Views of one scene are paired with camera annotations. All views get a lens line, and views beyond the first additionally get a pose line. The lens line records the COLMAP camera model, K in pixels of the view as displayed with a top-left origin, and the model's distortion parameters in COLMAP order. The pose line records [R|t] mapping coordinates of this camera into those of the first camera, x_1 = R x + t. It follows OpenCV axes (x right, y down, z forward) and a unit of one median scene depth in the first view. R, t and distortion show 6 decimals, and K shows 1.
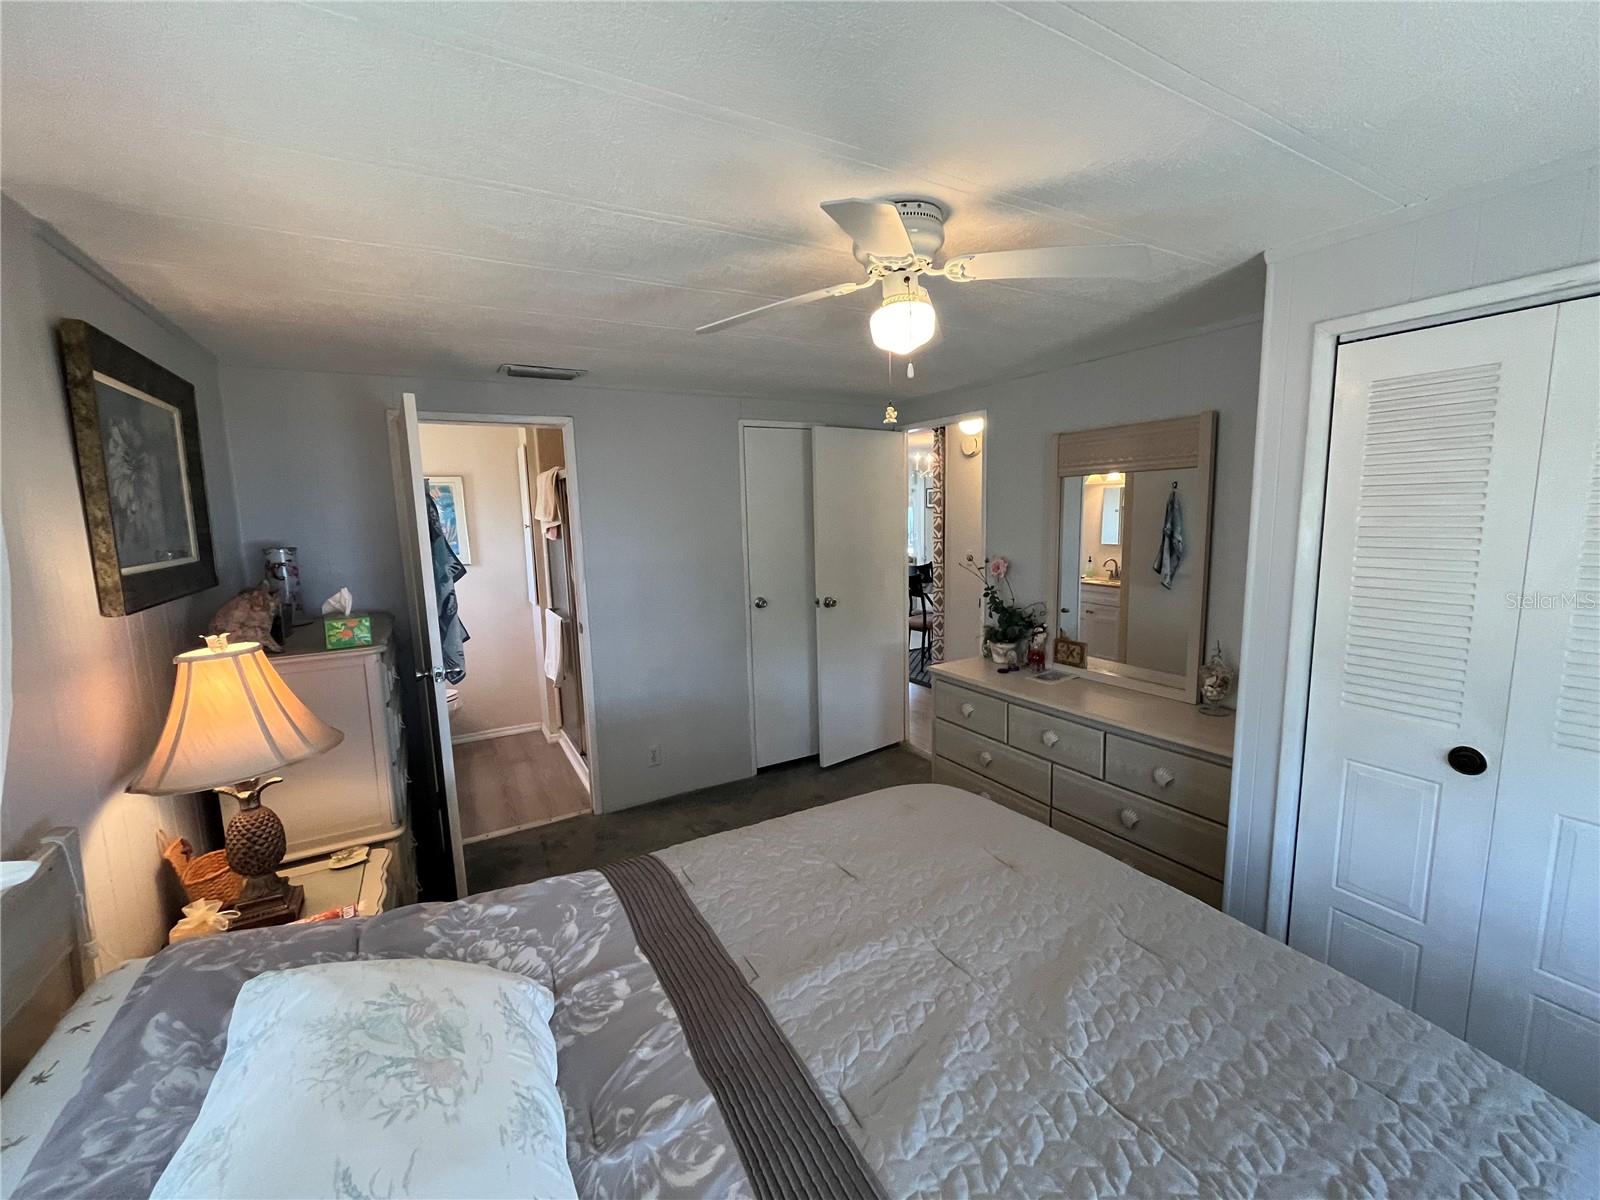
lens RADIAL K [[644.9, 0, 797.0], [0, 644.9, 599.6], [0, 0, 1]] dist [-0.002068, -0.000166]
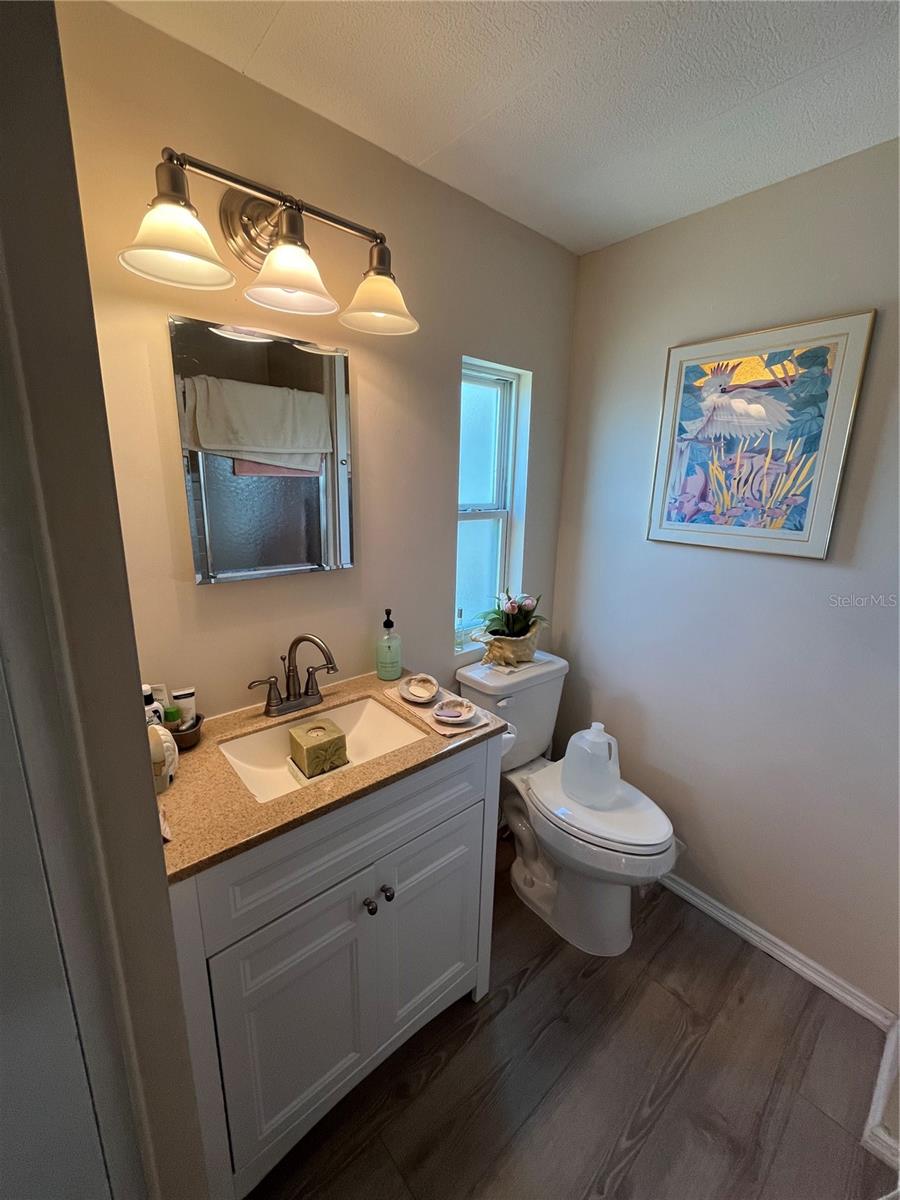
lens RADIAL K [[483.7, 0, 450.4], [0, 483.7, 598.3], [0, 0, 1]] dist [-0.002068, -0.000166]
pose [[0.199320, 0.268808, -0.942345, -0.693498], [-0.164753, 0.957145, 0.238182, -0.163689], [0.965985, 0.107779, 0.235065, 1.827215]]
